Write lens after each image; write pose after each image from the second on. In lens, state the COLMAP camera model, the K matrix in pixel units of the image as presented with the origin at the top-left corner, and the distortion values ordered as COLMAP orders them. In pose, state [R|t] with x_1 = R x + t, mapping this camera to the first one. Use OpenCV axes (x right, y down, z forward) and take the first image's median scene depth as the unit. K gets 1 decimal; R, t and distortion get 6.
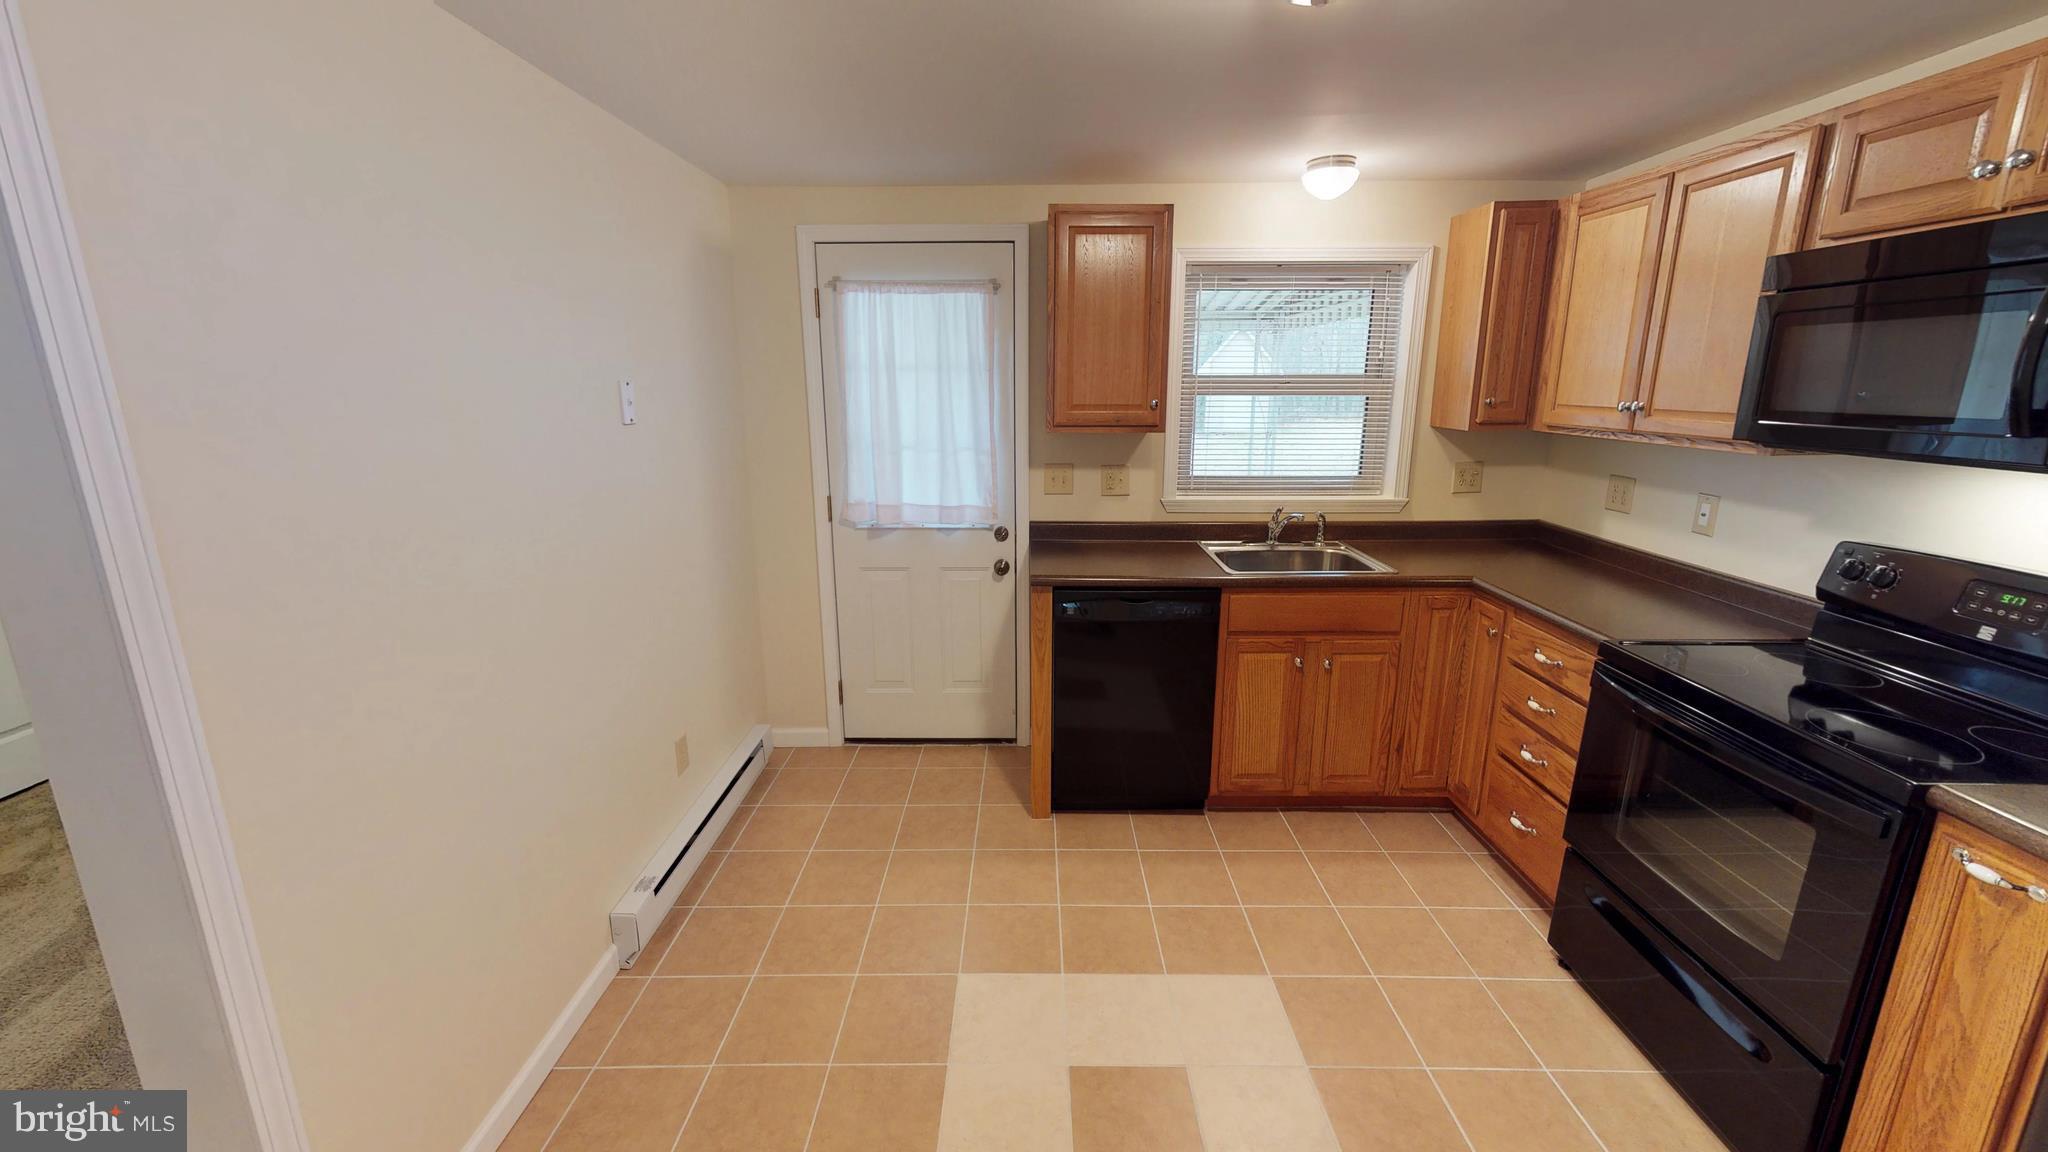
lens RADIAL K [[770.6, 0, 1023.5], [0, 770.6, 569.3], [0, 0, 1]] dist [0.000265, -0.000124]
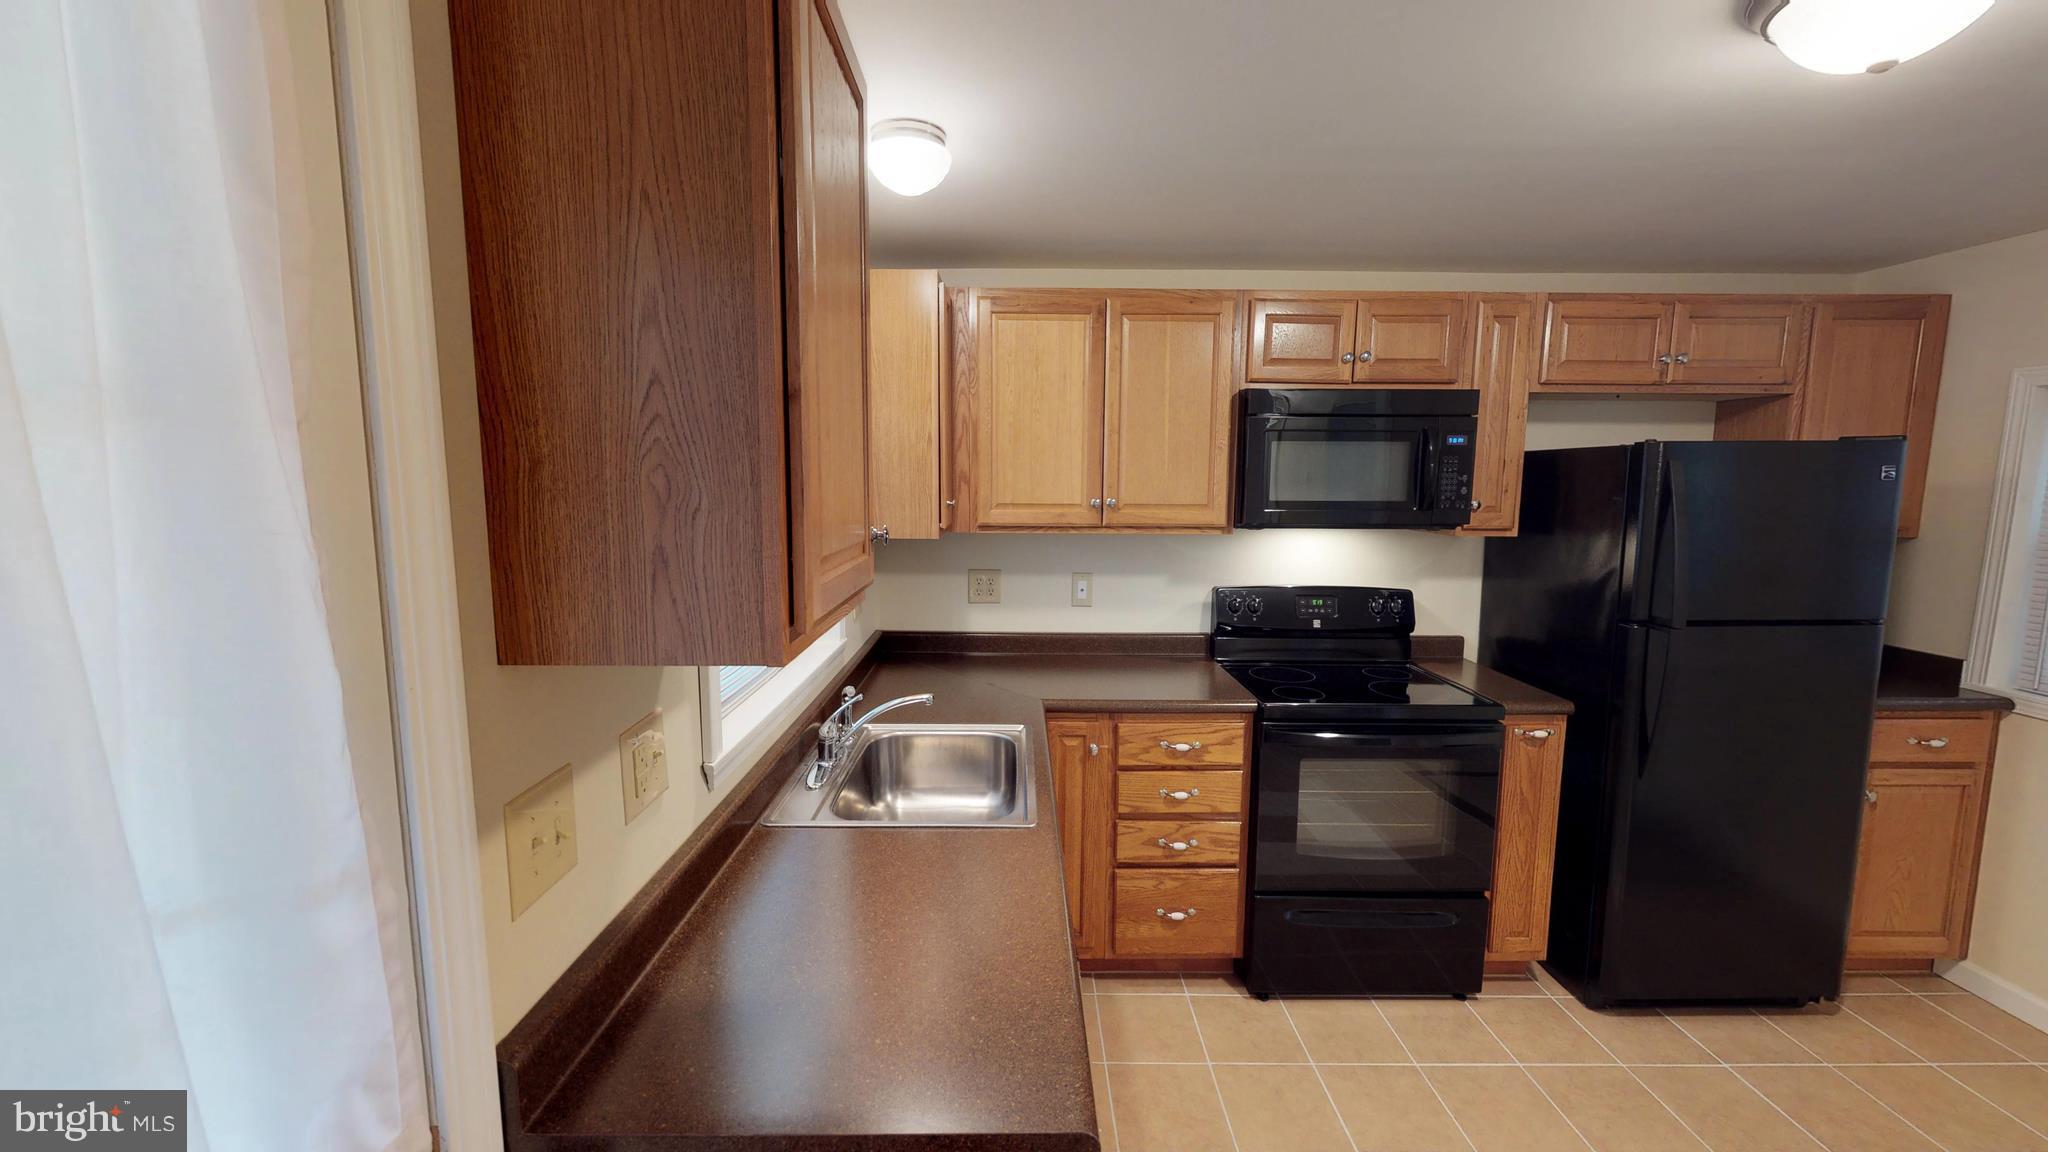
lens RADIAL K [[770.6, 0, 1023.5], [0, 770.6, 569.3], [0, 0, 1]] dist [0.000265, -0.000124]
pose [[-0.014905, -0.120318, 0.992623, -0.295192], [0.236969, 0.964027, 0.120410, -0.274474], [-0.971403, 0.237016, 0.014143, 1.100437]]
